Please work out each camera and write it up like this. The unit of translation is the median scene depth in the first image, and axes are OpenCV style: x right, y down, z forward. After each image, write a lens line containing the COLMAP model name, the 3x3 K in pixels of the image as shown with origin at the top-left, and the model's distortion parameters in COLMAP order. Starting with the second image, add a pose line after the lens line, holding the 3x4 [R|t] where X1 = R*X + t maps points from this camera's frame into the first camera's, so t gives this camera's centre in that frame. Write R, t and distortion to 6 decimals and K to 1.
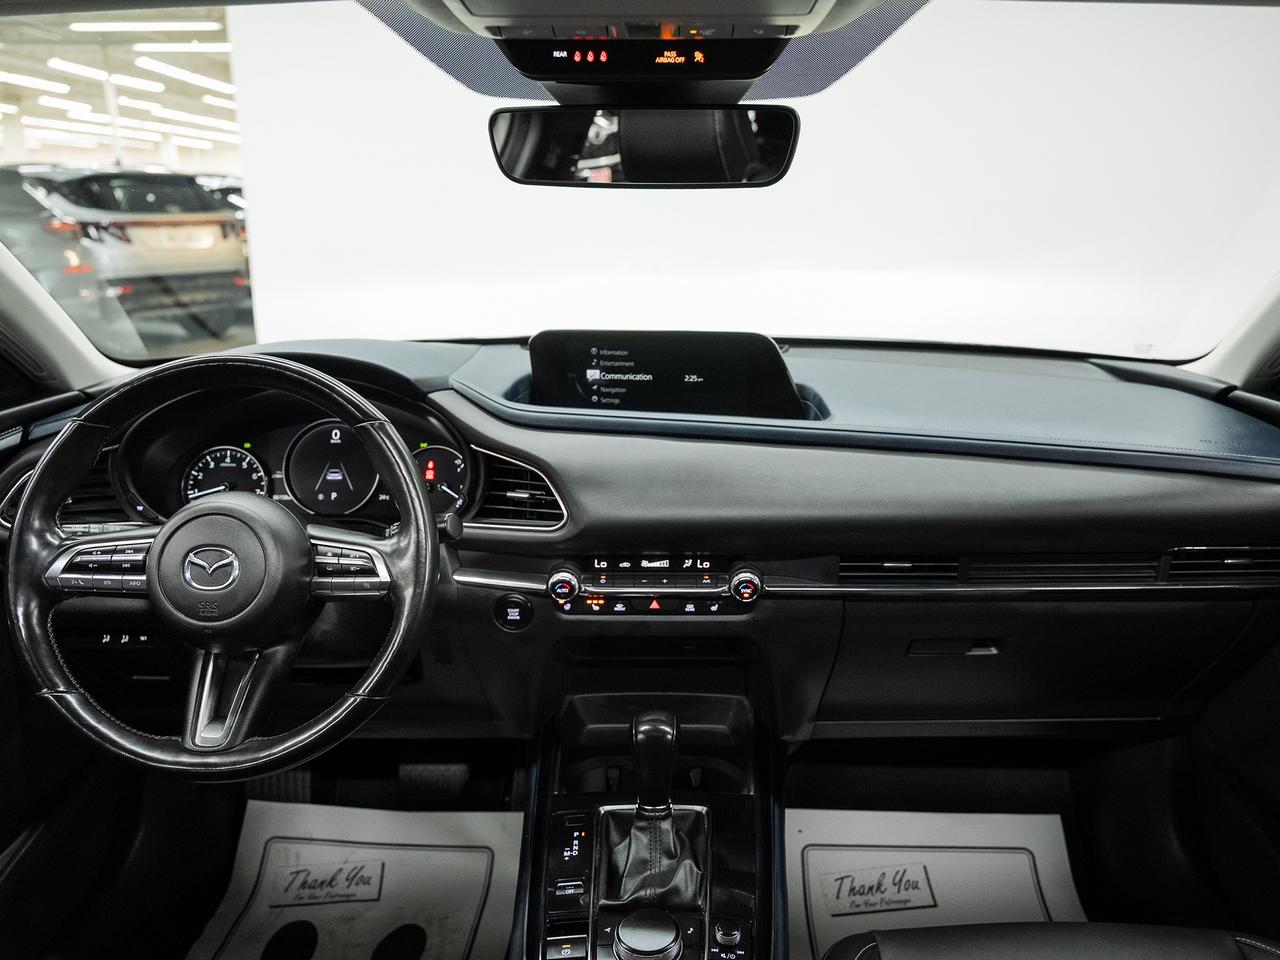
lens RADIAL K [[924.9, 0, 644.0], [0, 924.9, 476.1], [0, 0, 1]] dist [-0.042924, -0.004277]
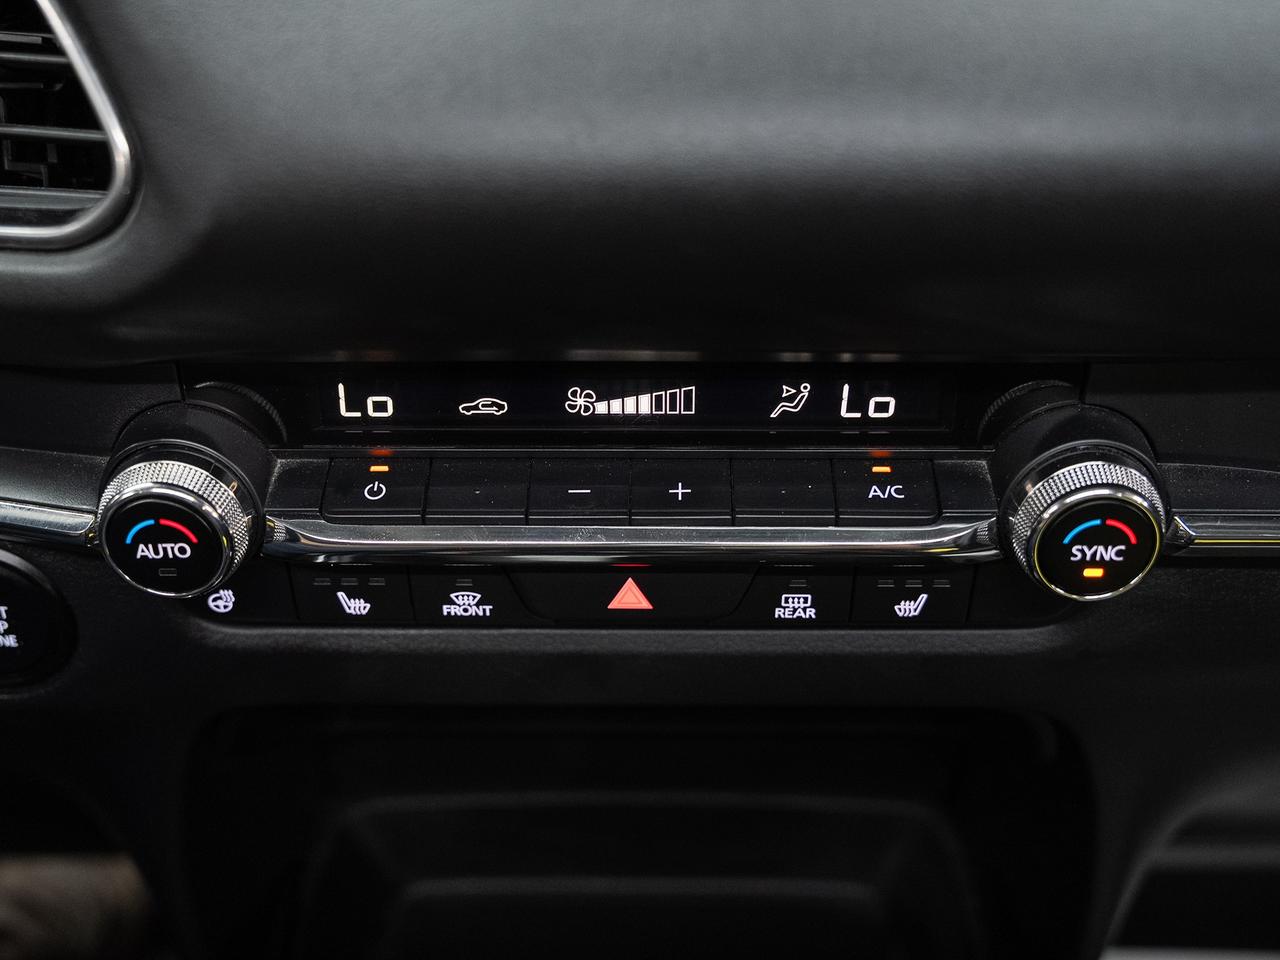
lens RADIAL K [[1177.4, 0, 642.1], [0, 1177.4, 479.8], [0, 0, 1]] dist [-0.029117, -0.001345]
pose [[0.999787, -0.007515, 0.019246, 0.009441], [0.001906, 0.961083, 0.276253, 0.039572], [-0.020573, -0.276157, 0.960892, 0.752135]]
